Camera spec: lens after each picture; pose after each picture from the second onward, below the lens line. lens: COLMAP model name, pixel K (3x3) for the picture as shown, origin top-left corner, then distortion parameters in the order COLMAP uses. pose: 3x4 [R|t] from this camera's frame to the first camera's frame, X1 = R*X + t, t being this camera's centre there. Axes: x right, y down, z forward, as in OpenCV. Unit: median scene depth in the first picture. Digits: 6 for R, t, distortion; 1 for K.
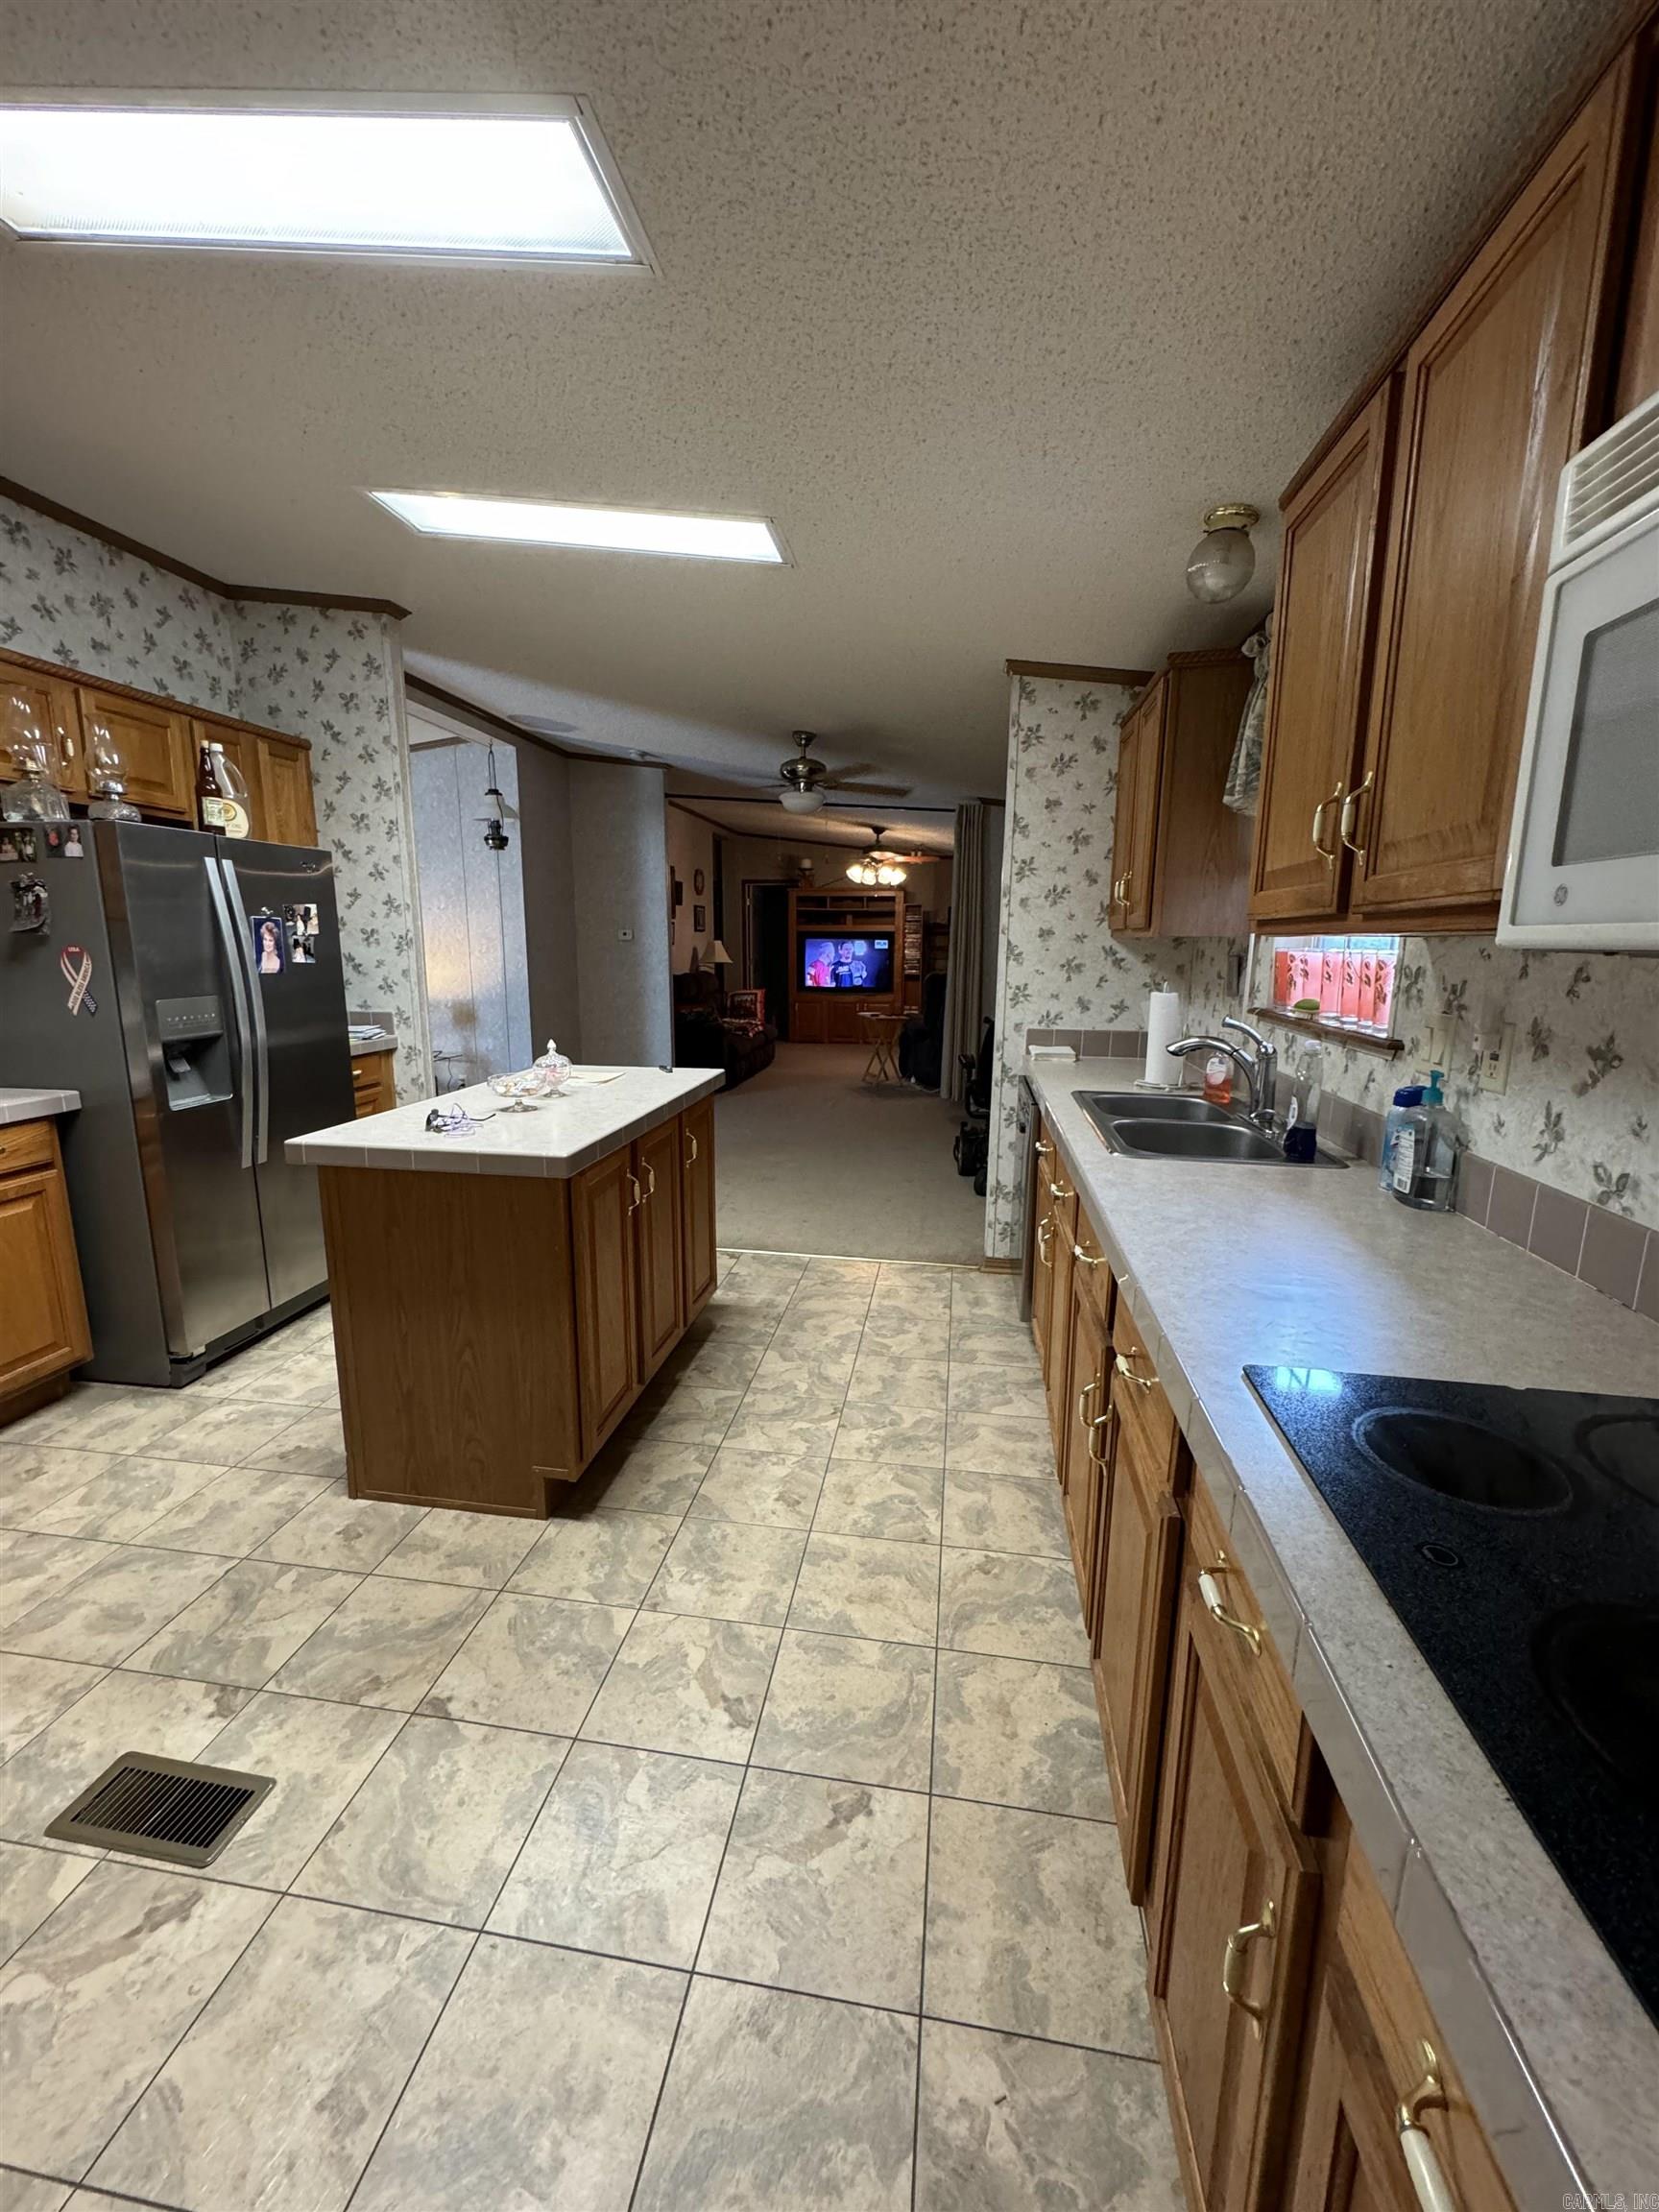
lens RADIAL K [[890.9, 0, 830.9], [0, 890.9, 1103.1], [0, 0, 1]] dist [0.000056, 0.000099]
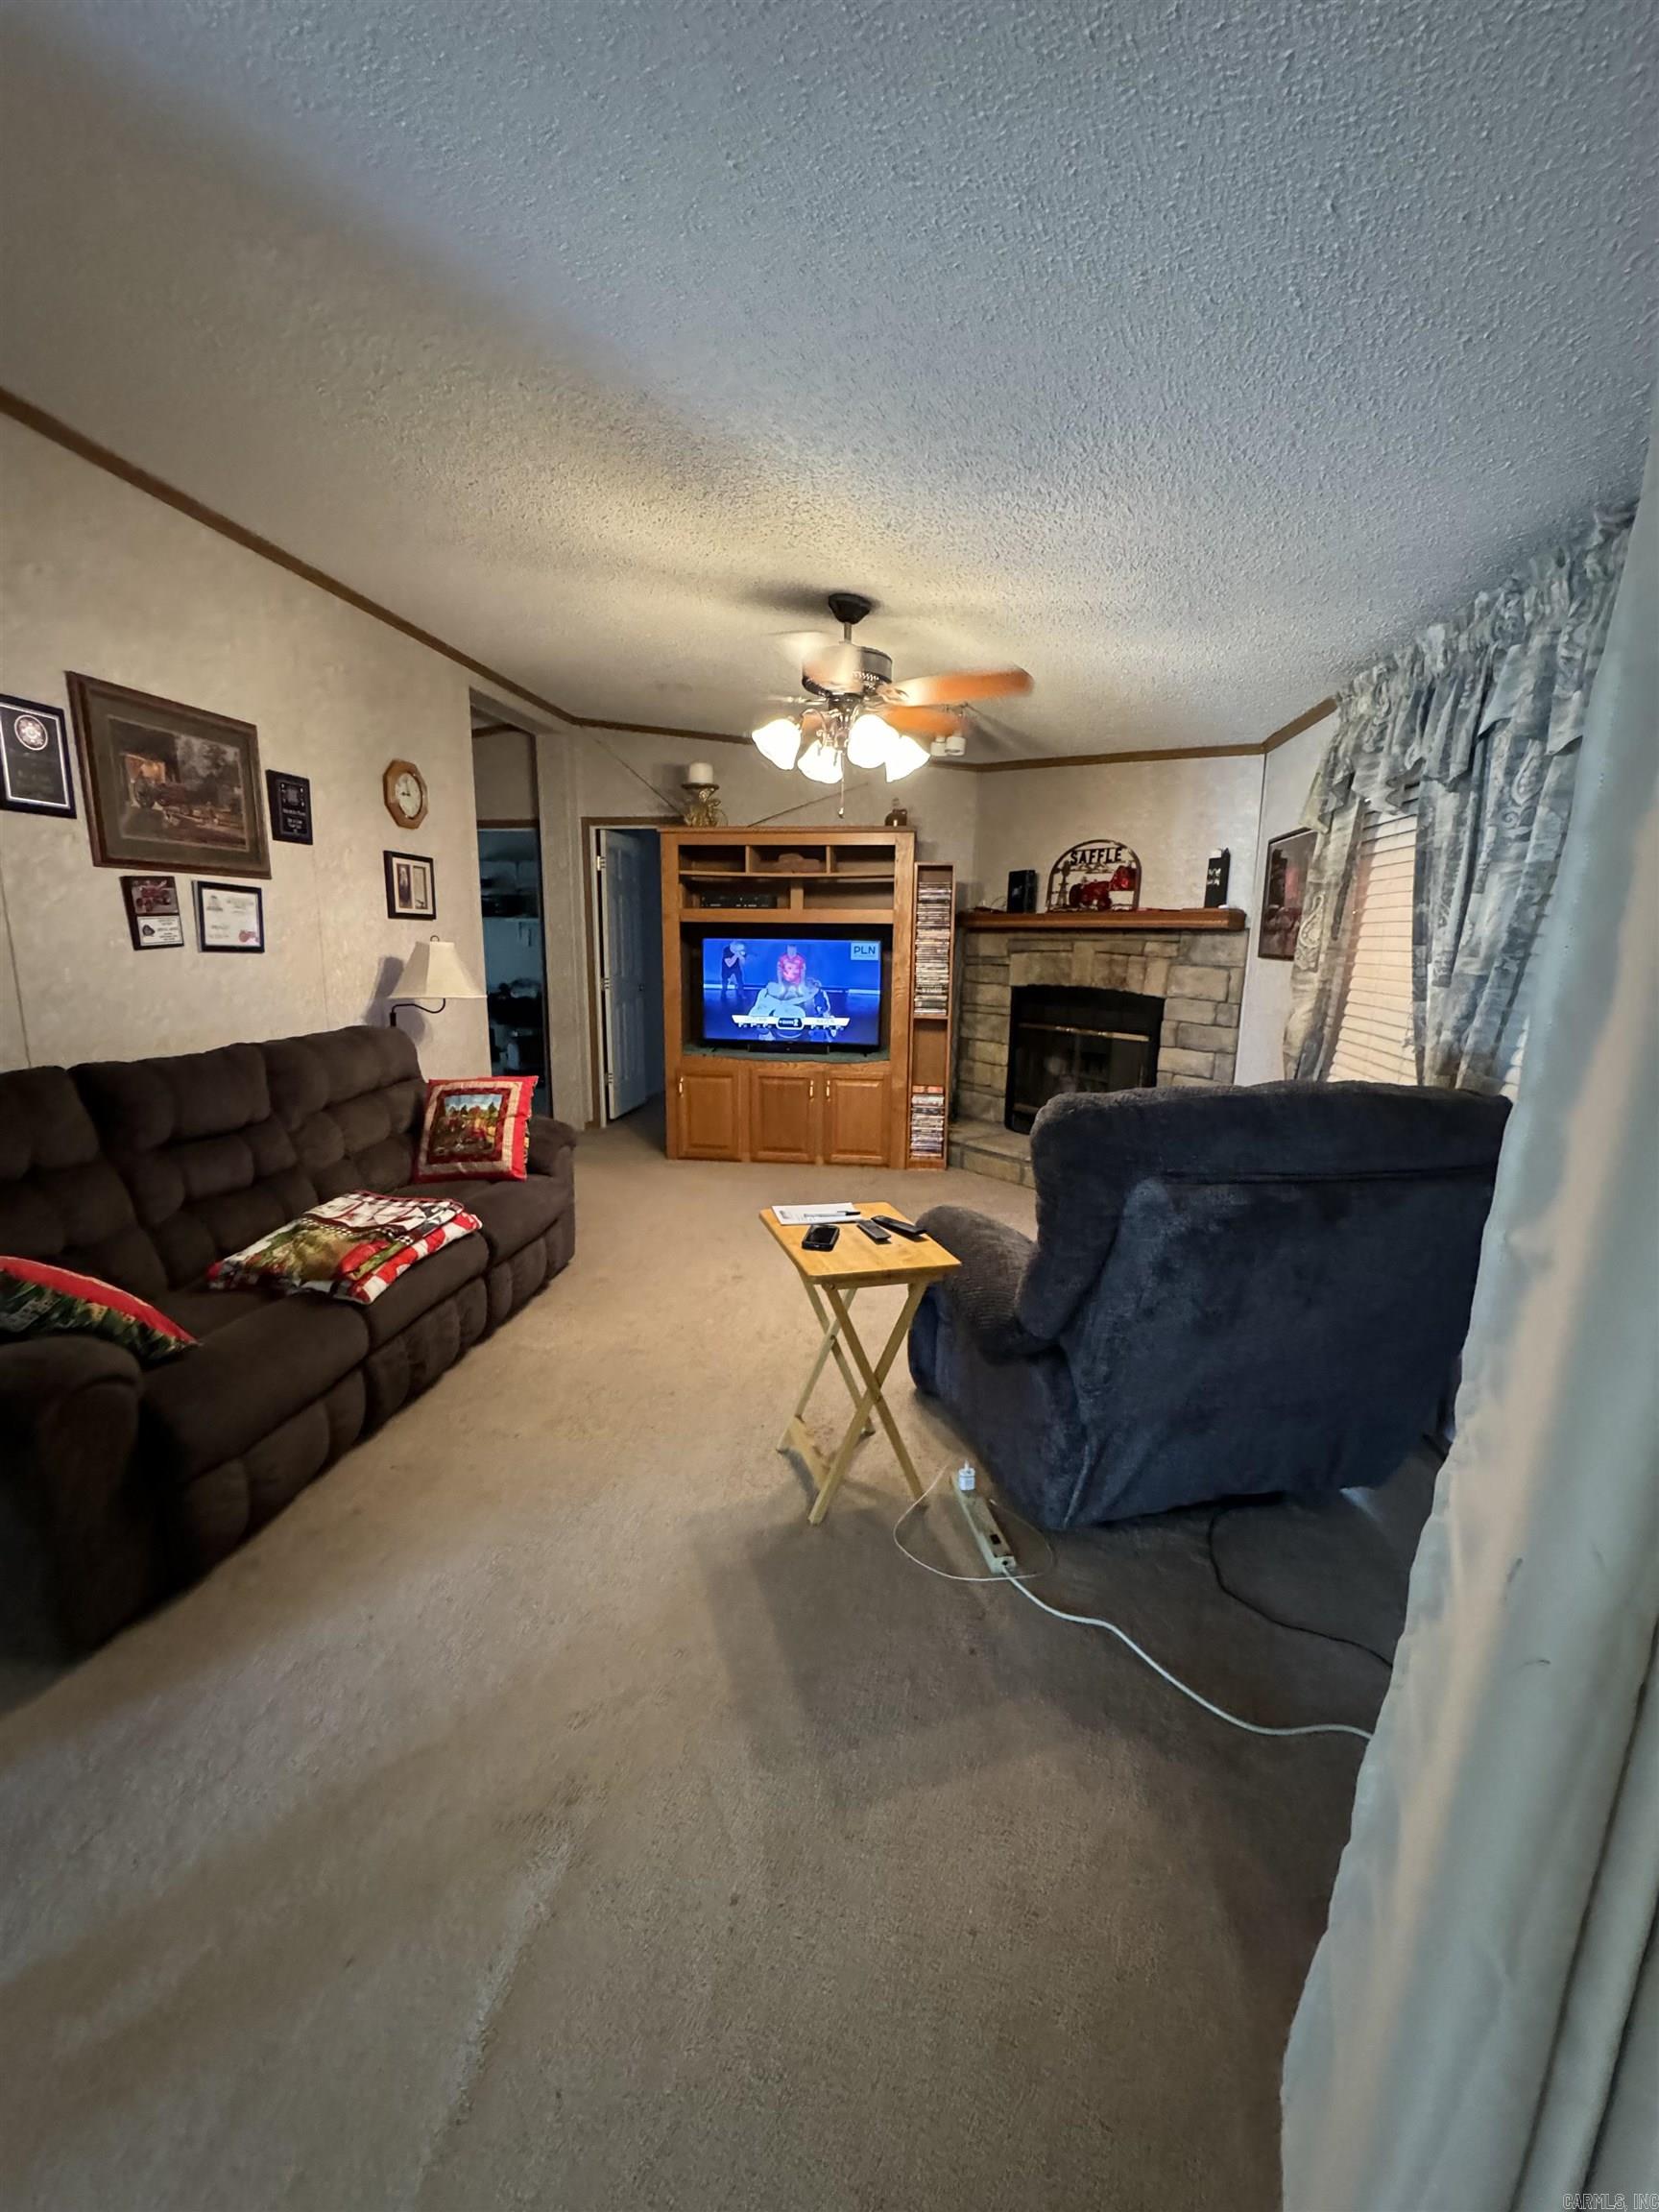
lens RADIAL K [[880.8, 0, 827.1], [0, 880.8, 1104.1], [0, 0, 1]] dist [-0.007471, 0.000058]
pose [[0.999956, 0.008827, 0.003122, 0.036768], [-0.008841, 0.999950, 0.004764, -0.101664], [-0.003080, -0.004791, 0.999984, 0.546091]]
